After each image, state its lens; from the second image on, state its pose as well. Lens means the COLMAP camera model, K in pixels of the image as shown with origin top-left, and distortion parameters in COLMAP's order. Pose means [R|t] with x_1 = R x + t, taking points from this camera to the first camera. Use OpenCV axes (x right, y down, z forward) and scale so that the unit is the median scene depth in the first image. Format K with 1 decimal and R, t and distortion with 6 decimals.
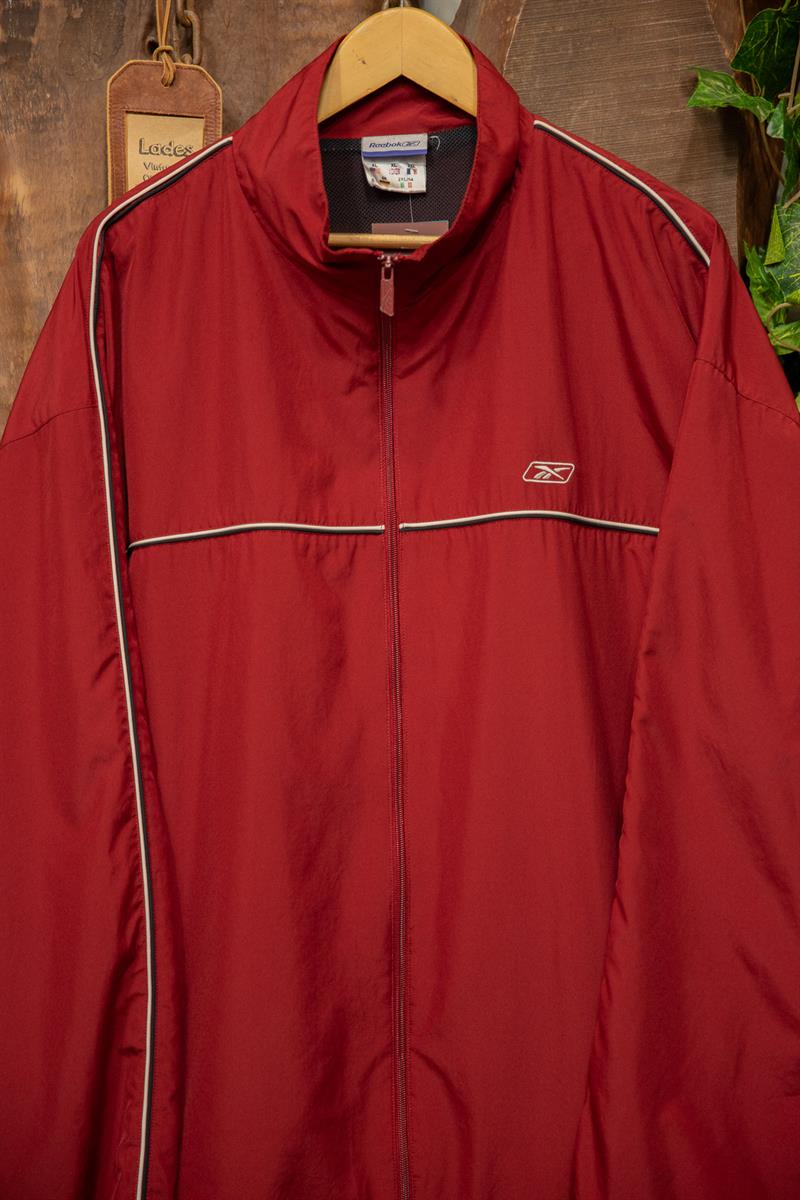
lens RADIAL K [[2172.8, 0, 393.9], [0, 2172.8, 618.4], [0, 0, 1]] dist [0.152732, 0.000000]
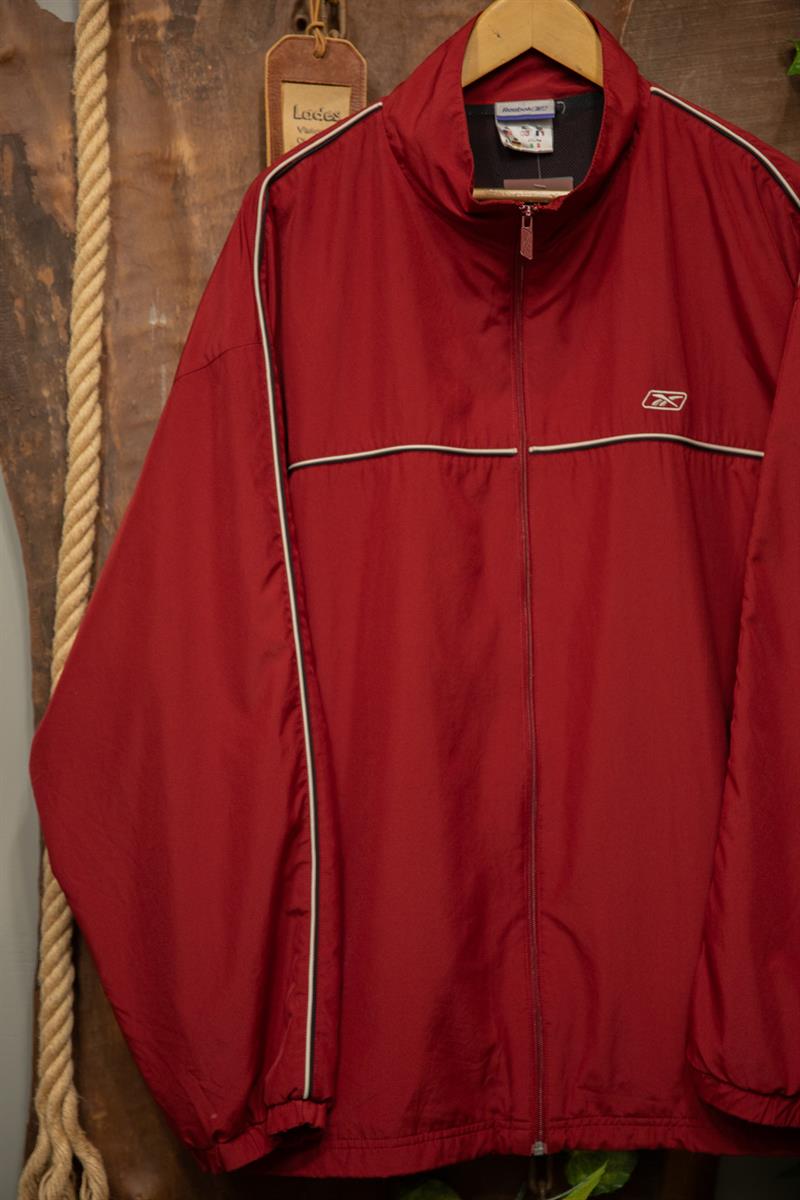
lens RADIAL K [[2172.8, 0, 397.1], [0, 2172.8, 619.5], [0, 0, 1]] dist [0.152732, 0.000000]
pose [[0.999810, -0.001912, 0.019389, -0.087119], [0.001950, 0.999996, -0.001930, 0.047084], [-0.019386, 0.001967, 0.999810, -0.121948]]
